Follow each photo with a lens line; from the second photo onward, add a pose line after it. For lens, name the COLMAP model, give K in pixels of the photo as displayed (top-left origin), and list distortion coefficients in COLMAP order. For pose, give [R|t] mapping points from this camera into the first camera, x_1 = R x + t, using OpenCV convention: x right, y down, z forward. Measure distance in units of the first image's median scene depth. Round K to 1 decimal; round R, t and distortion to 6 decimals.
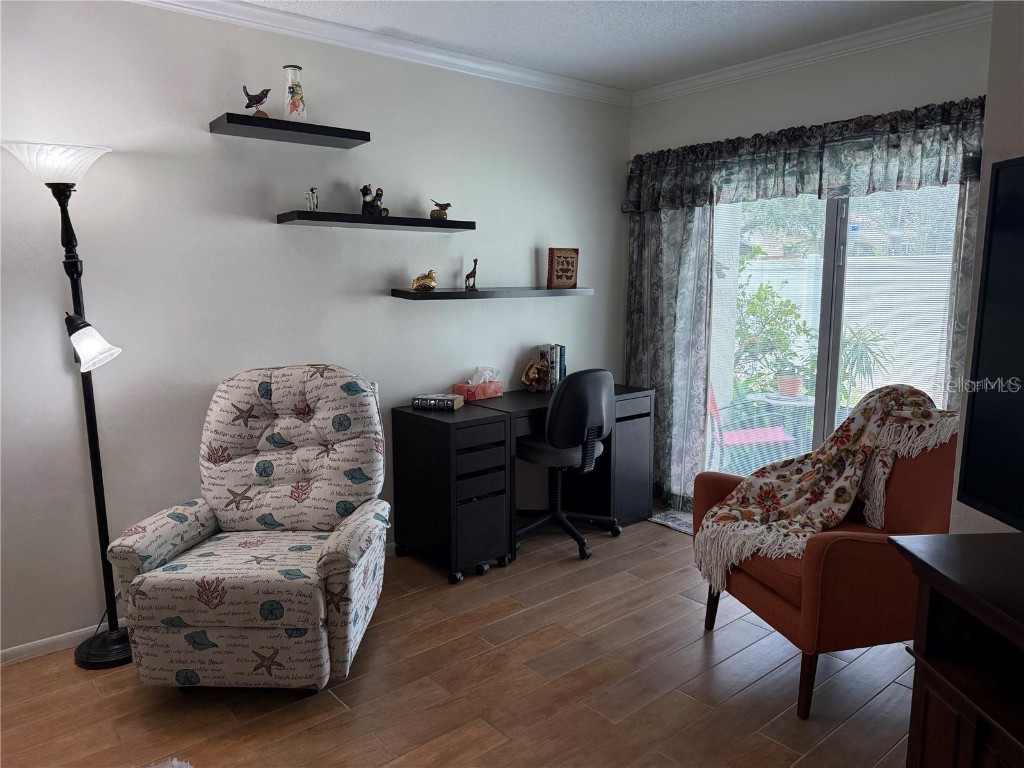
lens RADIAL K [[711.9, 0, 545.9], [0, 711.9, 387.5], [0, 0, 1]] dist [0.056114, -0.078771]
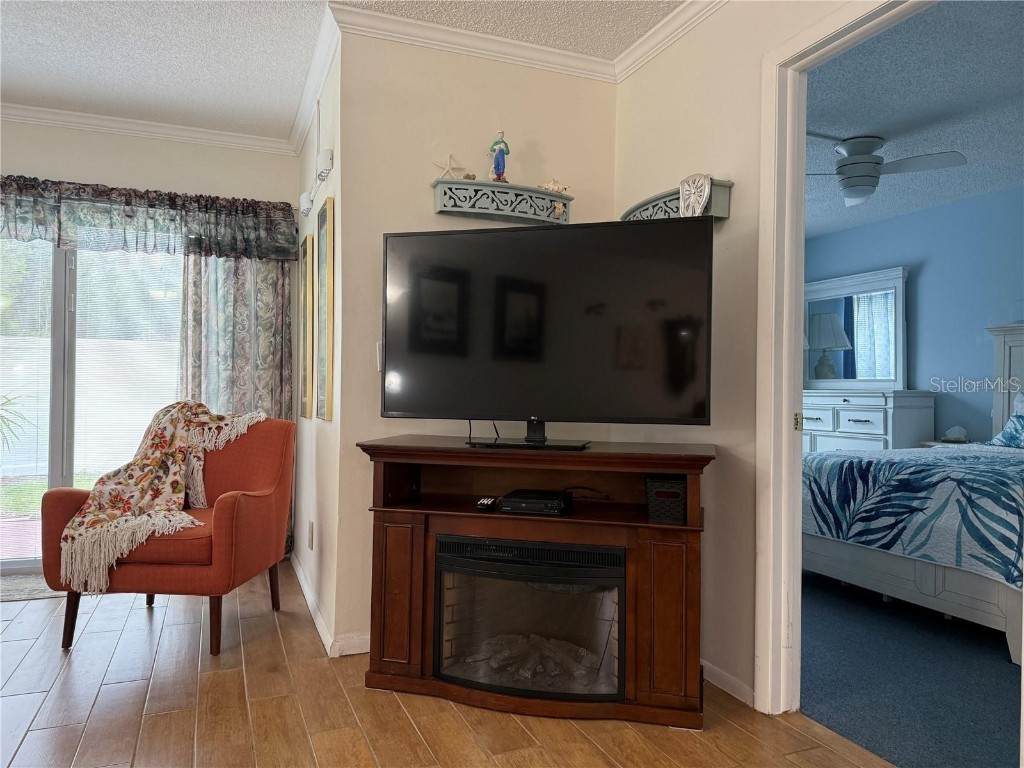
lens RADIAL K [[711.9, 0, 503.2], [0, 711.9, 382.4], [0, 0, 1]] dist [0.056114, -0.078771]
pose [[0.324358, 0.014960, 0.945816, -0.536645], [0.130355, 0.989629, -0.060357, 0.116400], [-0.936909, 0.142869, 0.319044, 0.069712]]
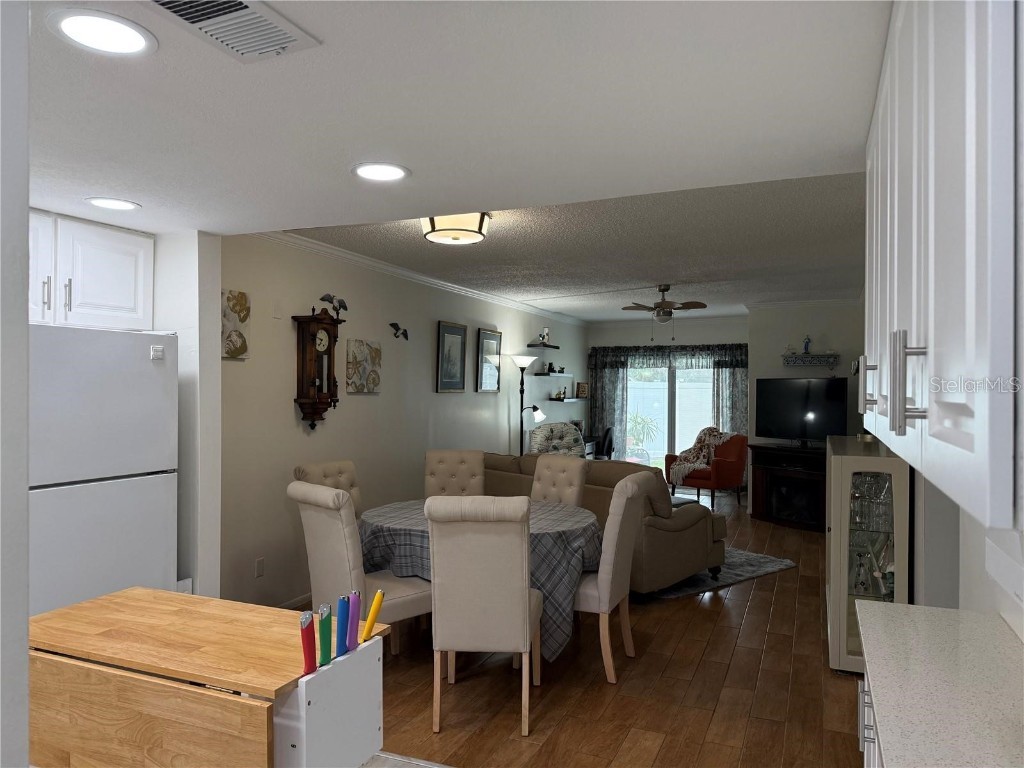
lens RADIAL K [[711.9, 0, 520.0], [0, 711.9, 390.0], [0, 0, 1]] dist [0.056114, -0.078771]
pose [[0.891370, 0.012012, 0.453117, -1.937691], [0.056252, 0.988990, -0.136876, 0.246971], [-0.449772, 0.147496, 0.880880, -1.690763]]
